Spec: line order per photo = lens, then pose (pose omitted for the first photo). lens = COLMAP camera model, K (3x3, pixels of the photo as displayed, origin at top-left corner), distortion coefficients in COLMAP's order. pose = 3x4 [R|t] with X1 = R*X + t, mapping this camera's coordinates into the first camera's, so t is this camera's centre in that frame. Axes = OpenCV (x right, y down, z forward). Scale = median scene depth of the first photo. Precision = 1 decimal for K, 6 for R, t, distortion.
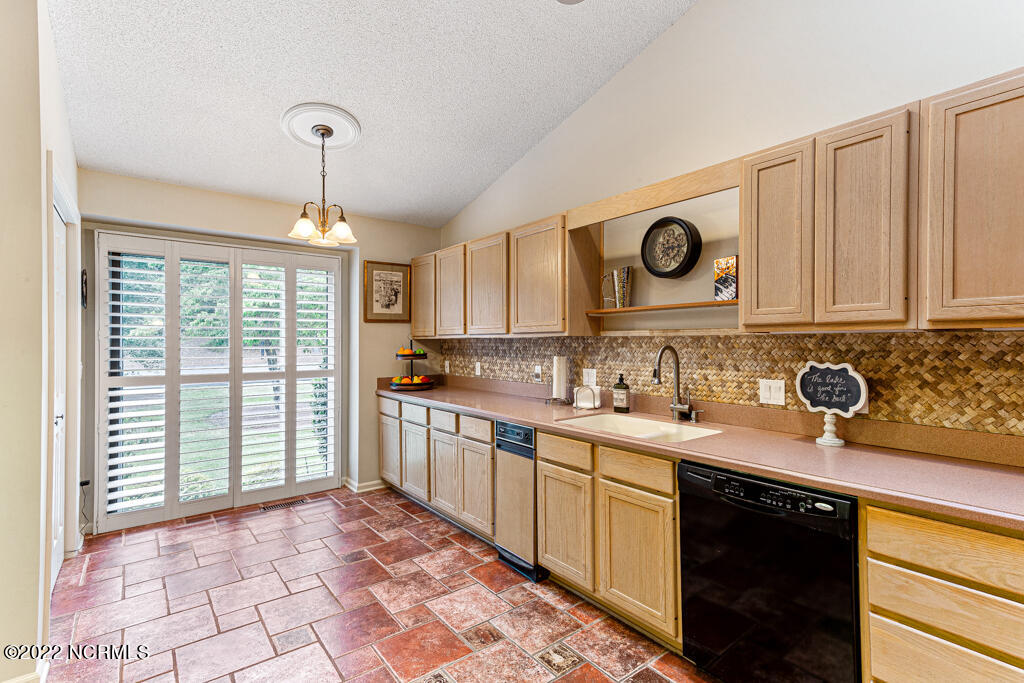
lens RADIAL K [[498.1, 0, 526.7], [0, 498.1, 342.3], [0, 0, 1]] dist [0.019163, 0.000329]
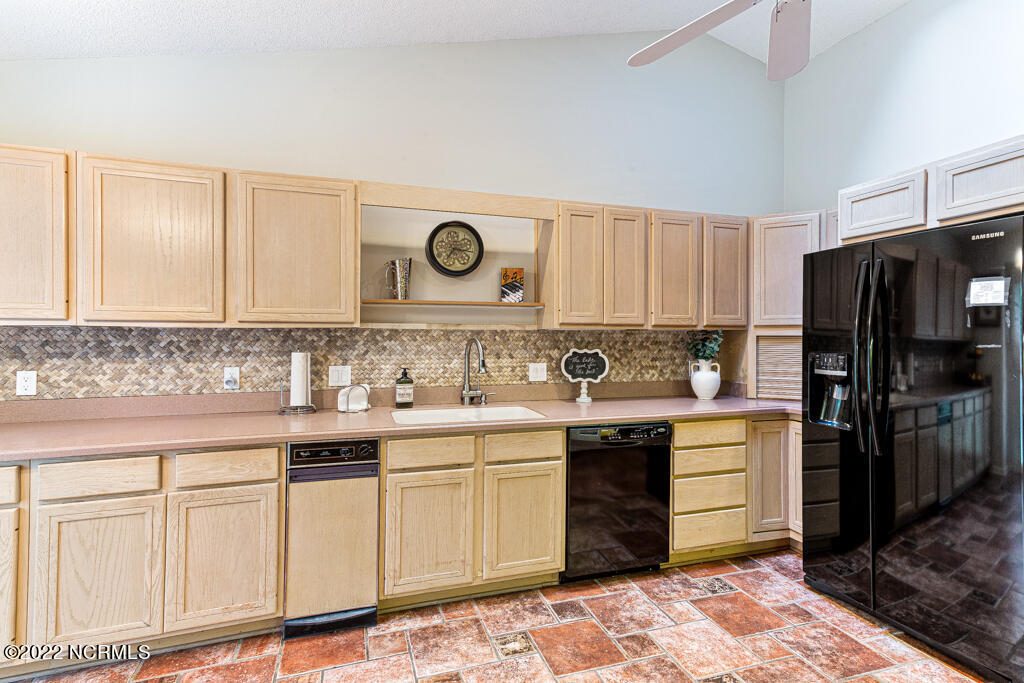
lens RADIAL K [[507.2, 0, 517.6], [0, 507.2, 335.1], [0, 0, 1]] dist [0.033061, 0.000584]
pose [[0.335861, 0.002212, 0.941909, -0.790051], [-0.004495, 0.999990, -0.000746, -0.000821], [-0.941901, -0.003983, 0.335867, 0.552377]]
